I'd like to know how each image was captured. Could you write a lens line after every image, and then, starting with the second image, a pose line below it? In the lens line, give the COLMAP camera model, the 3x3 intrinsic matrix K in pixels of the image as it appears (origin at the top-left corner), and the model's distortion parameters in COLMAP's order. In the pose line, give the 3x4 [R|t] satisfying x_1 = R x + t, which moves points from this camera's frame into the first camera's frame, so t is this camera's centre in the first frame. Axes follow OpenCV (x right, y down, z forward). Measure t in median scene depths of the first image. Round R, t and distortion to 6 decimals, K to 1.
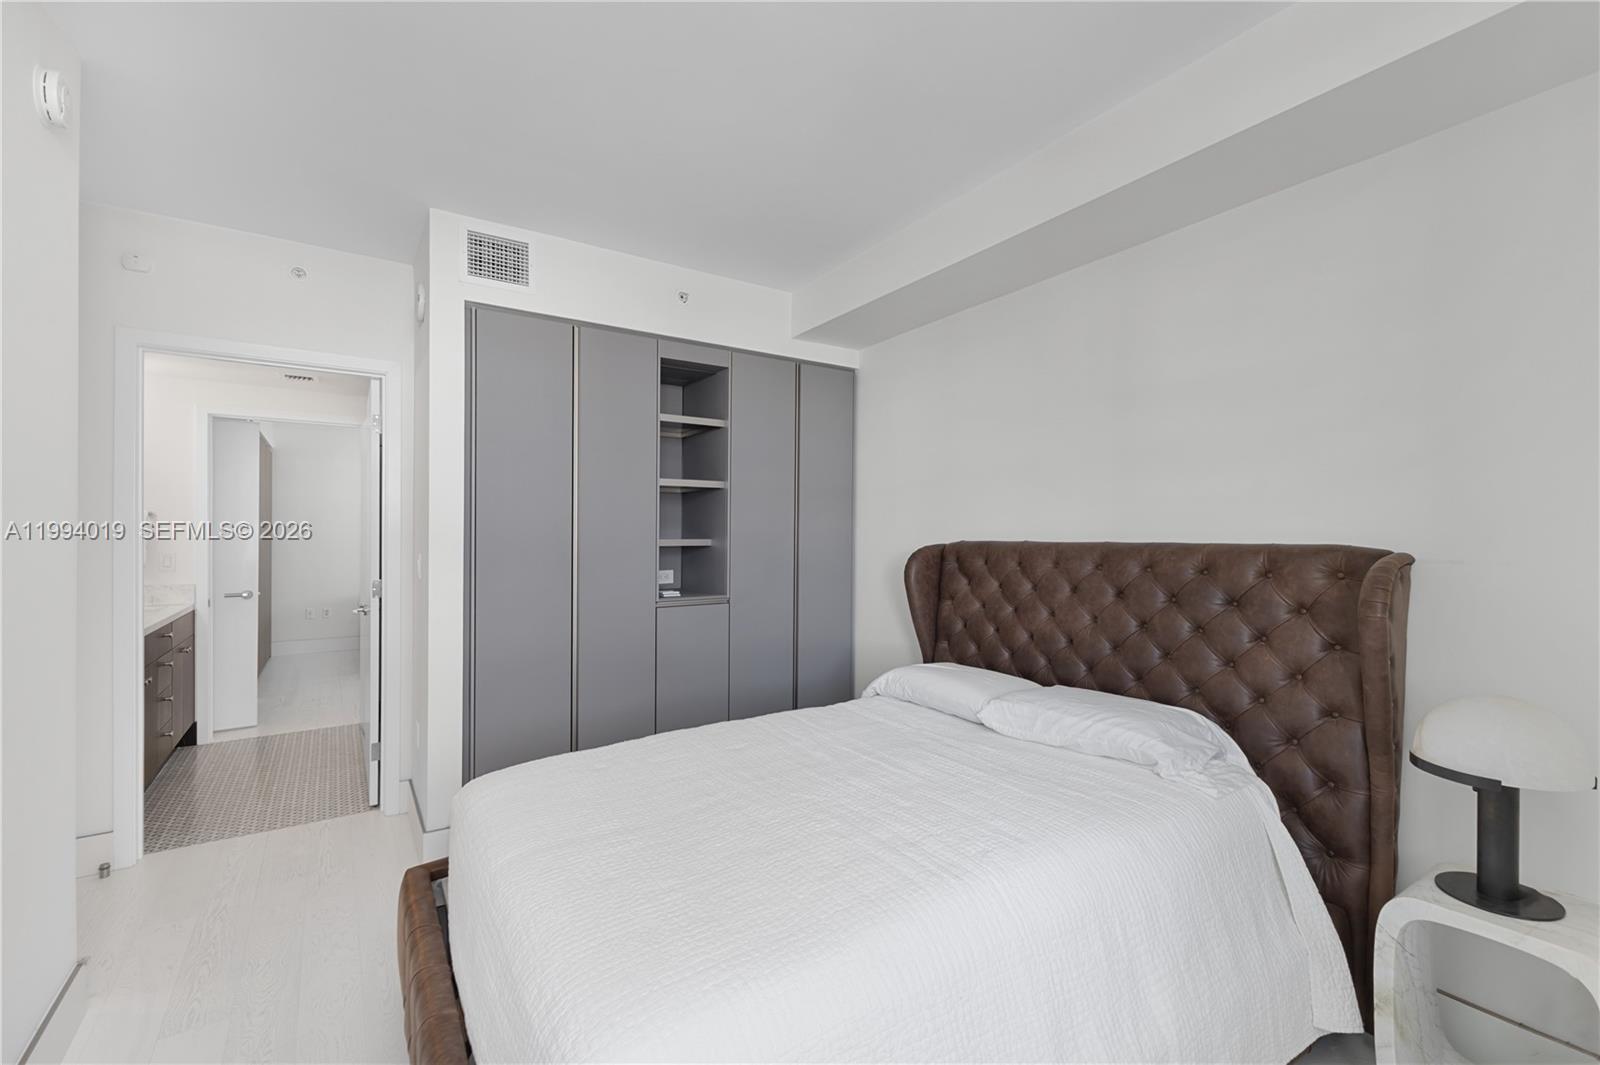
lens RADIAL K [[704.7, 0, 807.6], [0, 704.7, 528.0], [0, 0, 1]] dist [0.000993, 0.000253]
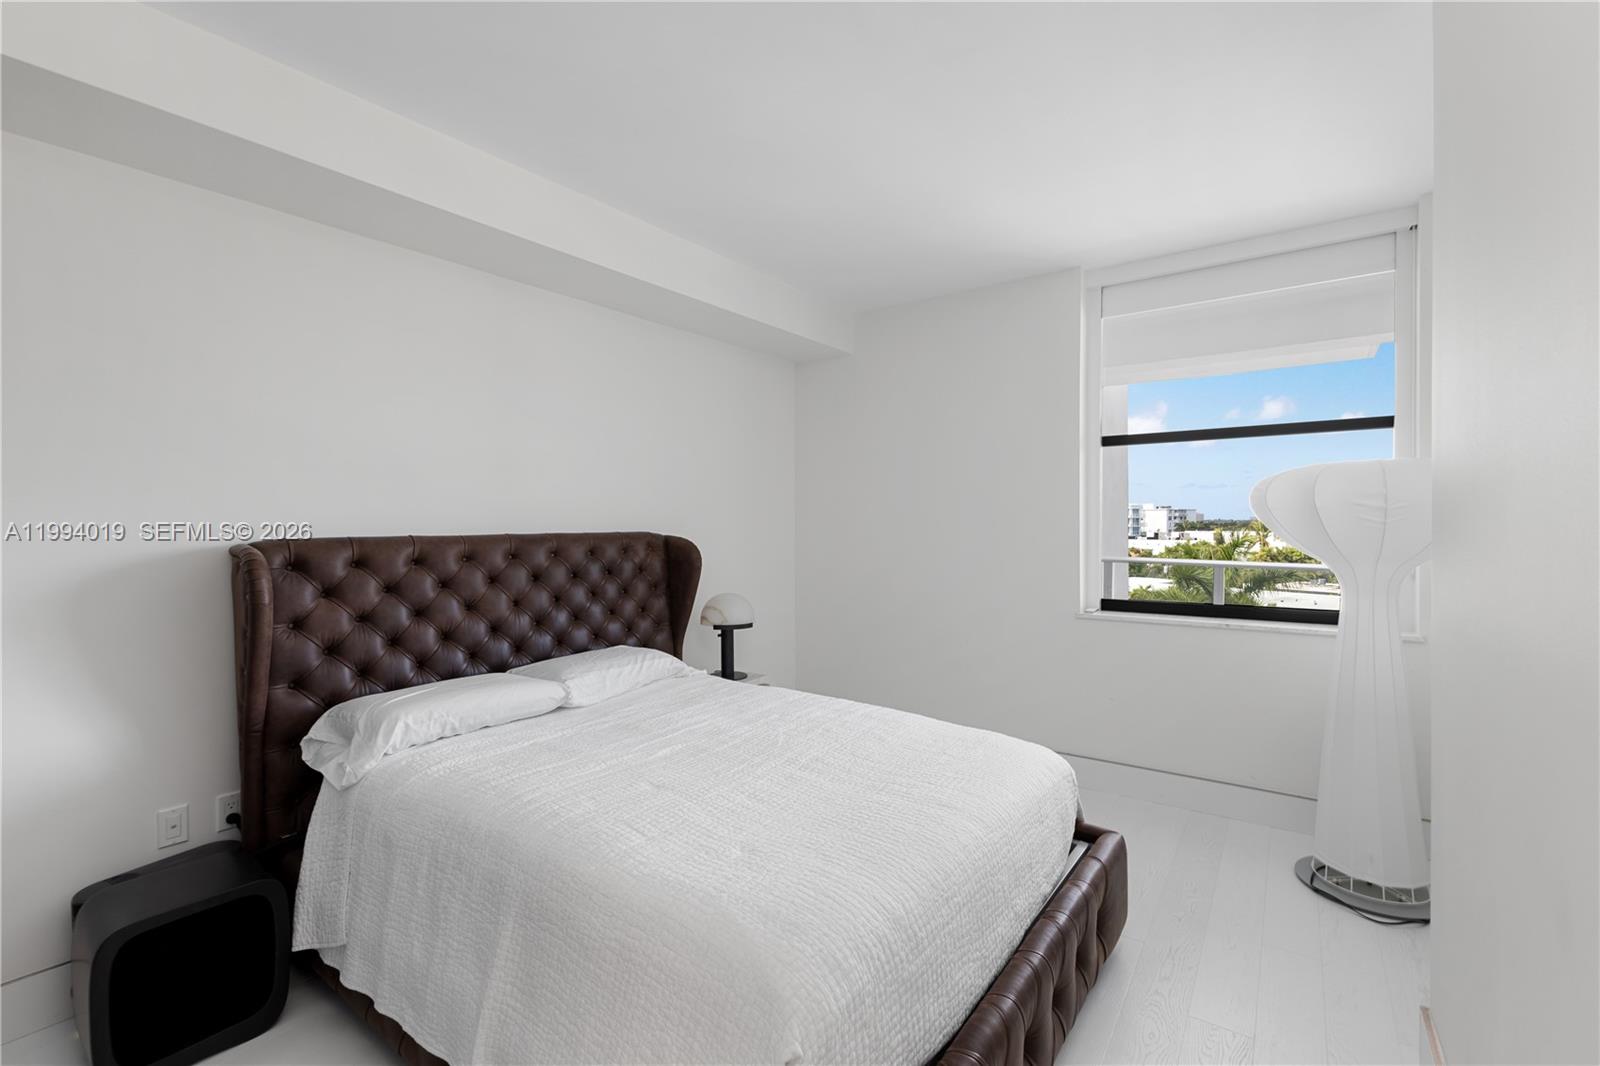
lens RADIAL K [[704.7, 0, 807.6], [0, 704.7, 528.5], [0, 0, 1]] dist [0.000993, 0.000253]
pose [[-0.335052, -0.023150, 0.941915, -0.928918], [0.001118, 0.999688, 0.024967, -0.021039], [-0.942199, 0.009418, -0.334922, 1.068797]]
